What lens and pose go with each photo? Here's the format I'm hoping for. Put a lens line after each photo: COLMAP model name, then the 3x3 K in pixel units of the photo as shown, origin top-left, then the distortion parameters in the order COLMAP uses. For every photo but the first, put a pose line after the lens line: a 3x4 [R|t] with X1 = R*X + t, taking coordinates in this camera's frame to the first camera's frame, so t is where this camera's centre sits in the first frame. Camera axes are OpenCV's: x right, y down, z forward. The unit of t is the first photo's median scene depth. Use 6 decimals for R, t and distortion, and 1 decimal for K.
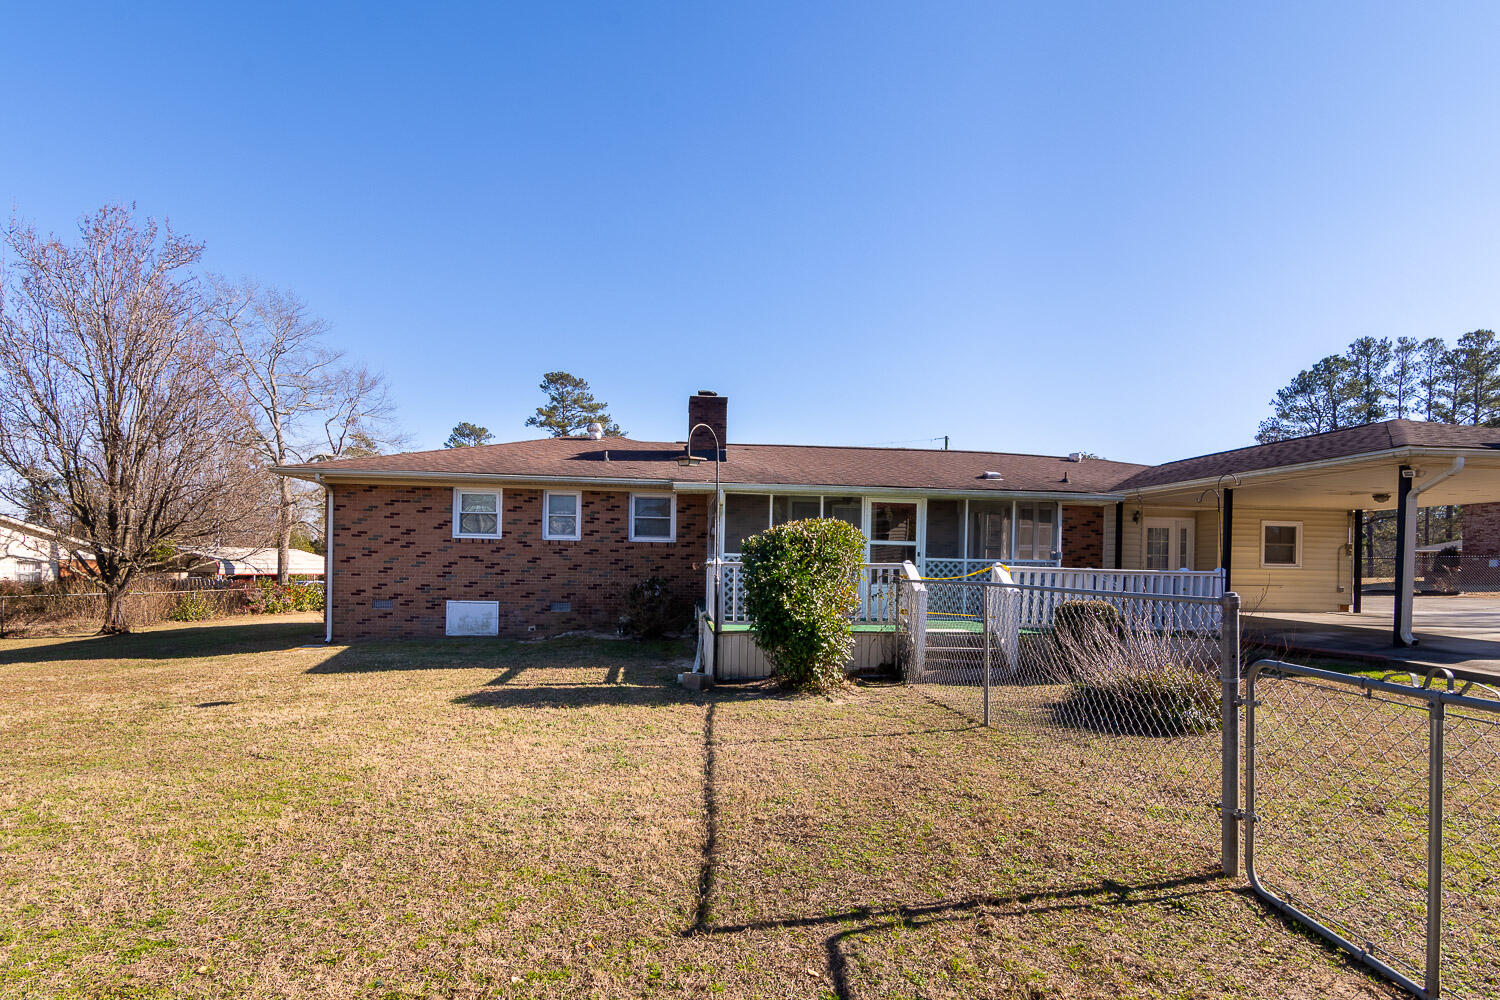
lens RADIAL K [[730.2, 0, 750.0], [0, 730.2, 586.6], [0, 0, 1]] dist [-0.005253, -0.000515]
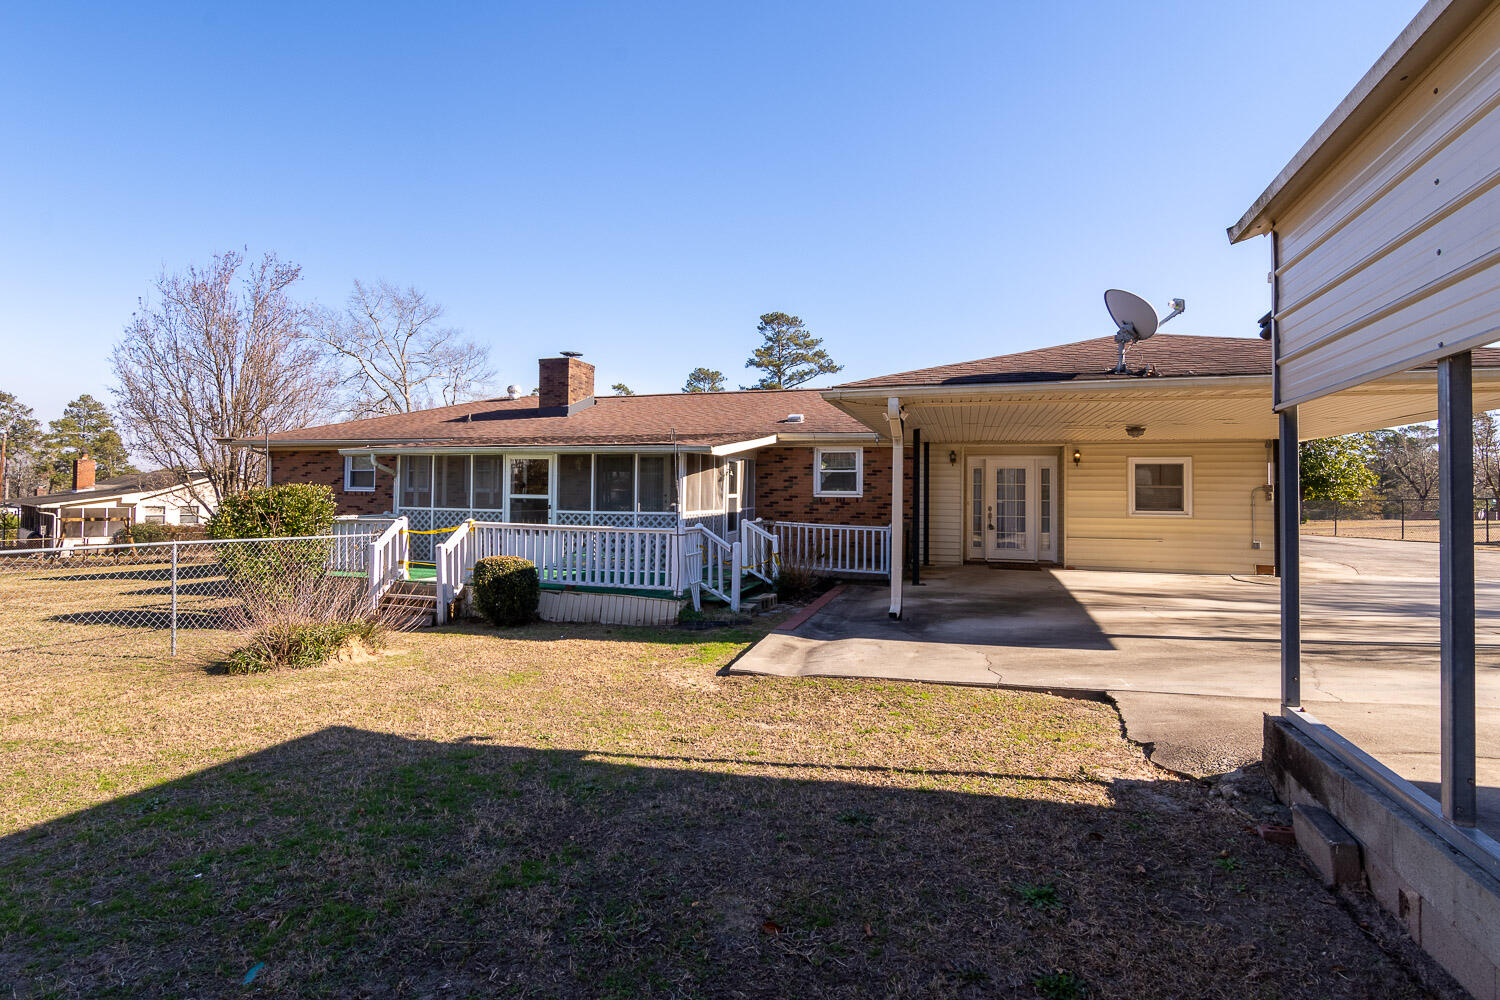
lens RADIAL K [[764.4, 0, 756.1], [0, 764.4, 510.5], [0, 0, 1]] dist [-0.001114, -0.000383]
pose [[0.918551, 0.001158, -0.395301, 0.650206], [-0.006668, 0.999899, -0.012563, -0.018543], [0.395246, 0.014175, 0.918466, 0.064691]]
